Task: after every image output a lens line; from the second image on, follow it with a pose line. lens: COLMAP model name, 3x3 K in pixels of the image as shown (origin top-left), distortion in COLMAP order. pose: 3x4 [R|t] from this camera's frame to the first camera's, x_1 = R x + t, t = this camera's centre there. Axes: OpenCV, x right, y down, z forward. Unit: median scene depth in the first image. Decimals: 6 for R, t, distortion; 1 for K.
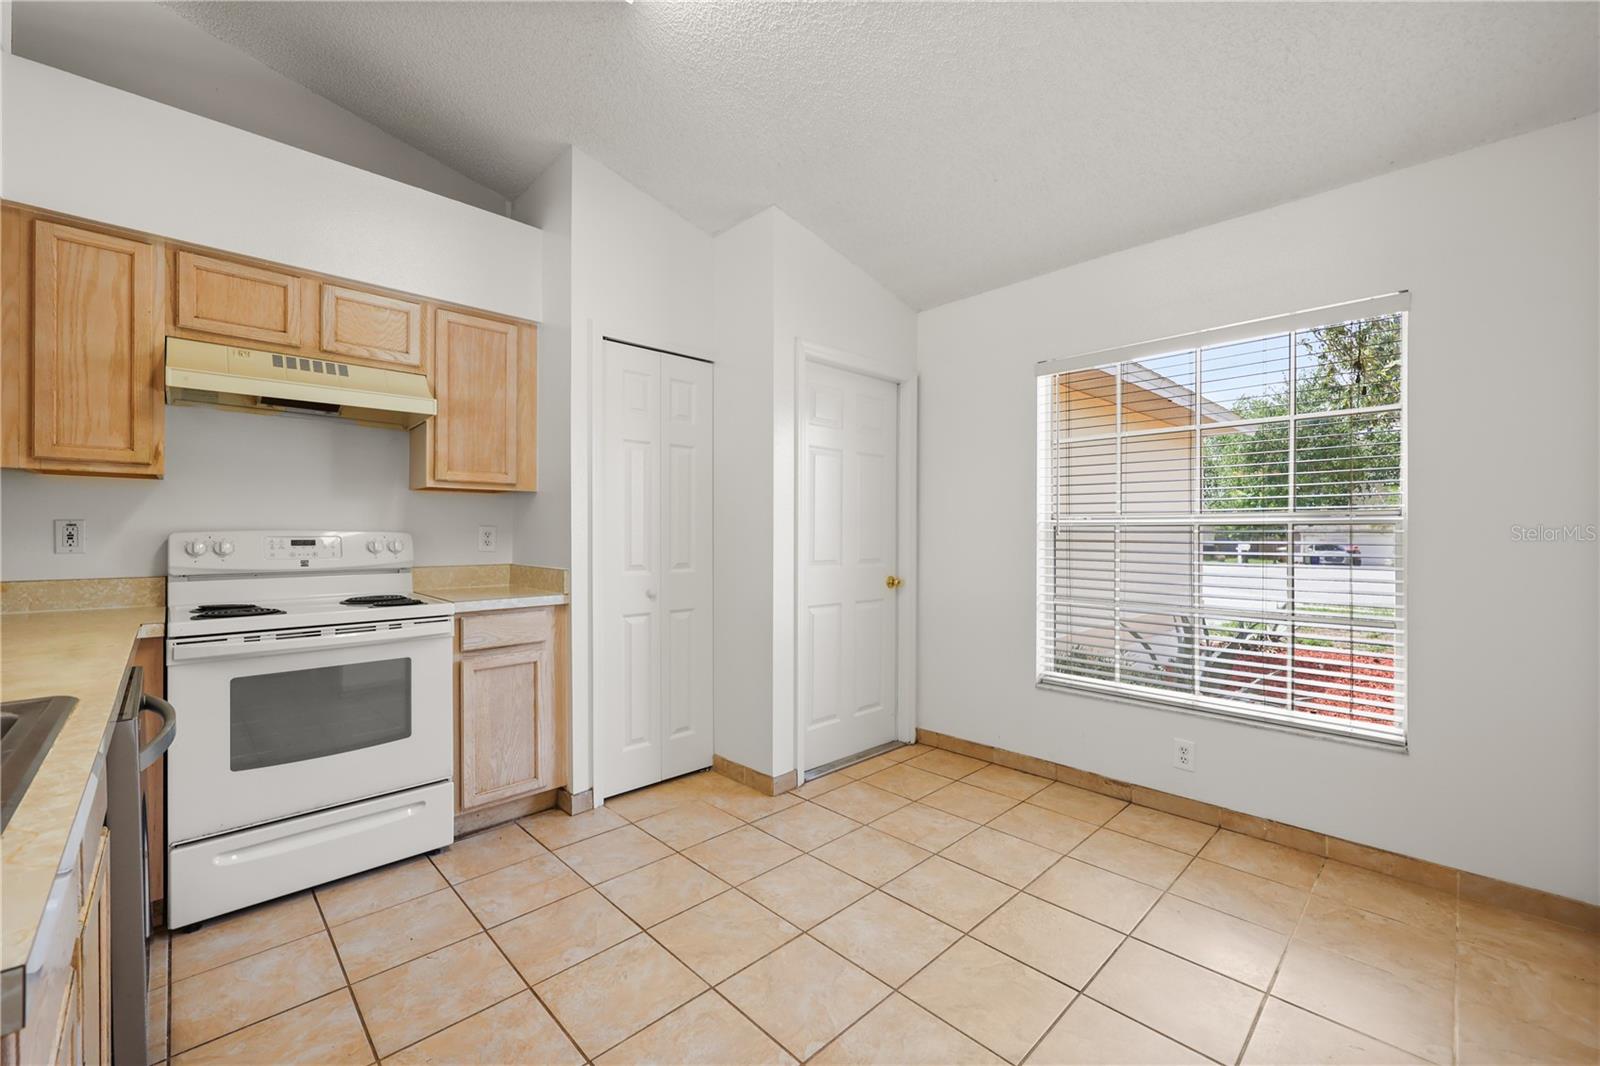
lens RADIAL K [[649.5, 0, 806.4], [0, 649.5, 538.1], [0, 0, 1]] dist [0.002867, 0.000303]
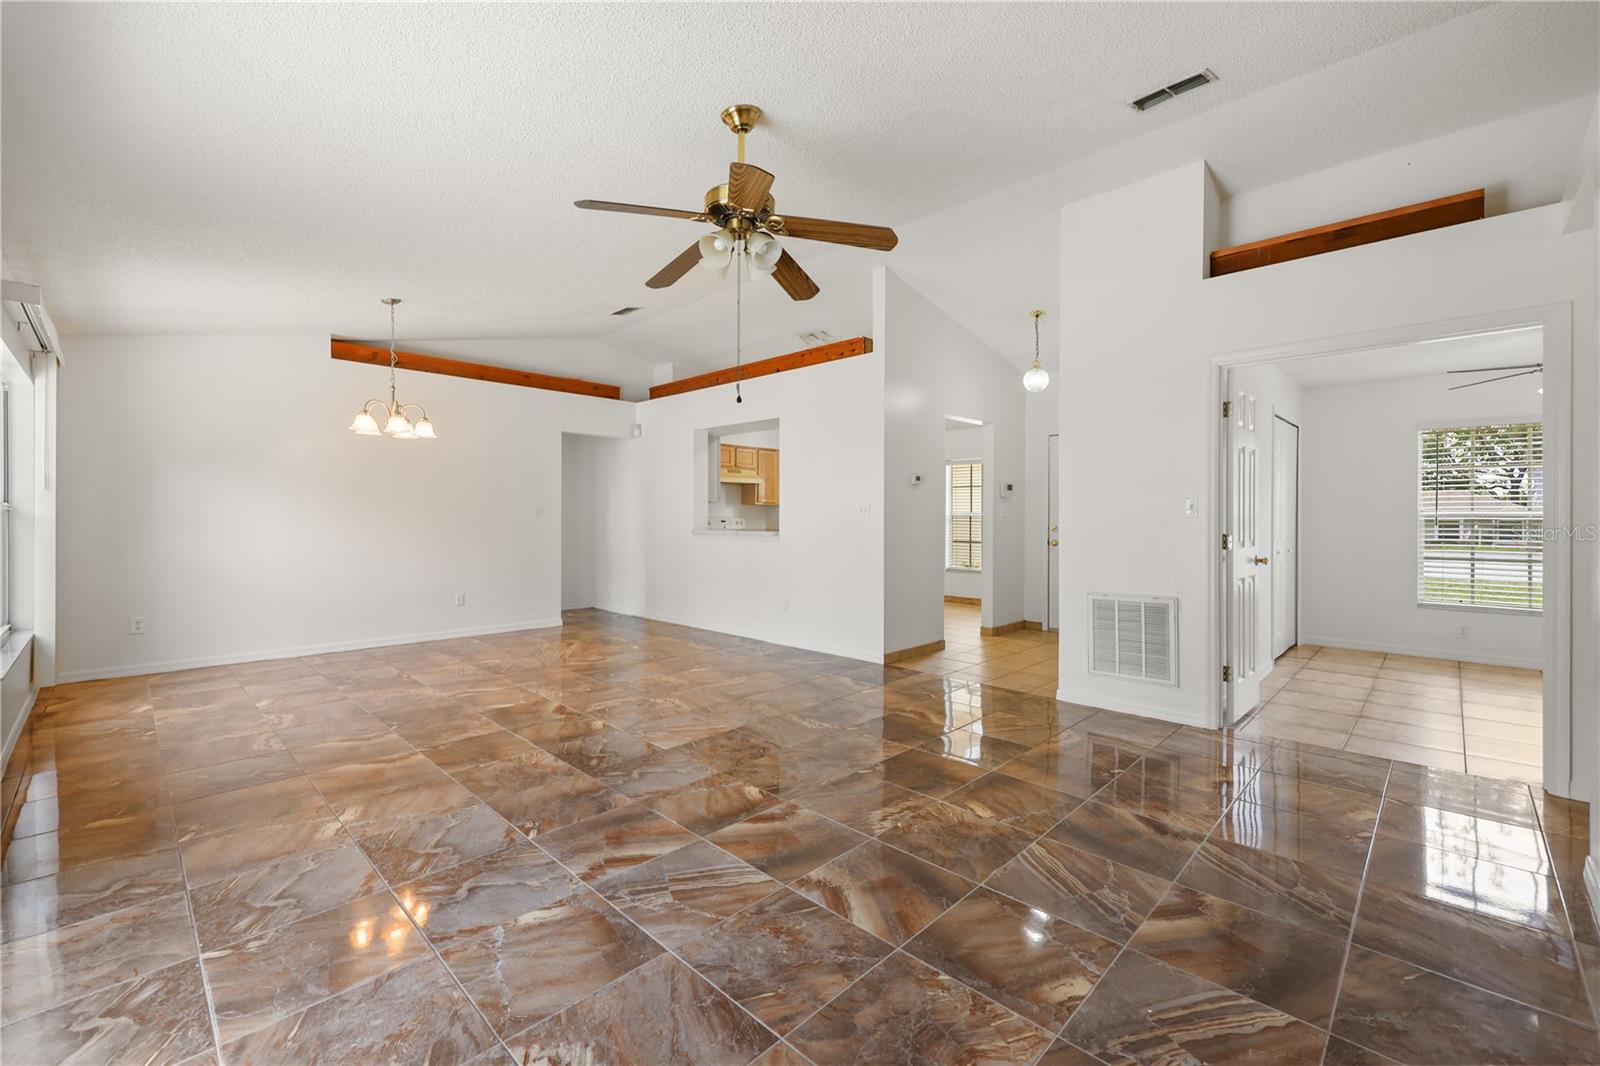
lens RADIAL K [[649.5, 0, 793.6], [0, 649.5, 522.5], [0, 0, 1]] dist [0.002867, 0.000303]
pose [[0.999919, -0.003899, 0.012116, -0.471631], [0.003987, 0.999966, -0.007248, 0.041843], [-0.012087, 0.007295, 0.999900, -2.504318]]
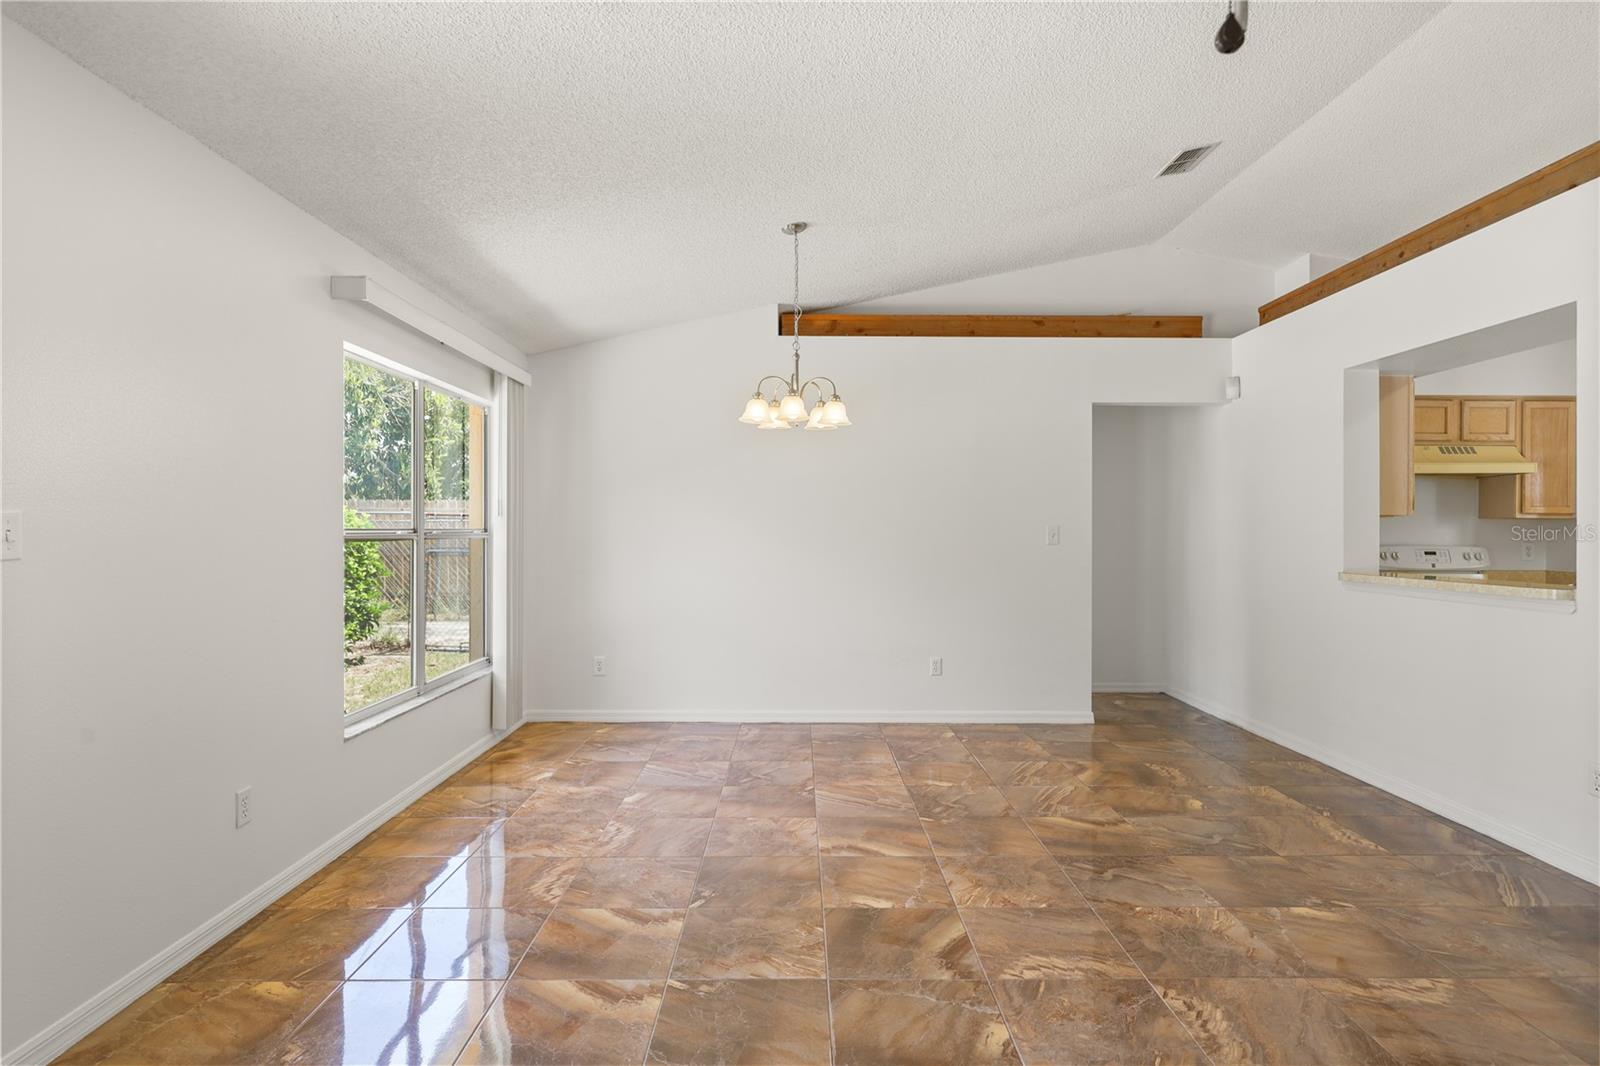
lens RADIAL K [[847.8, 0, 800.8], [0, 847.8, 533.7], [0, 0, 1]] dist [0.000113, 0.000975]
pose [[0.722563, -0.004479, -0.691291, -0.457476], [-0.008581, 0.999844, -0.015448, 0.004667], [0.691252, 0.017094, 0.722412, -1.772900]]
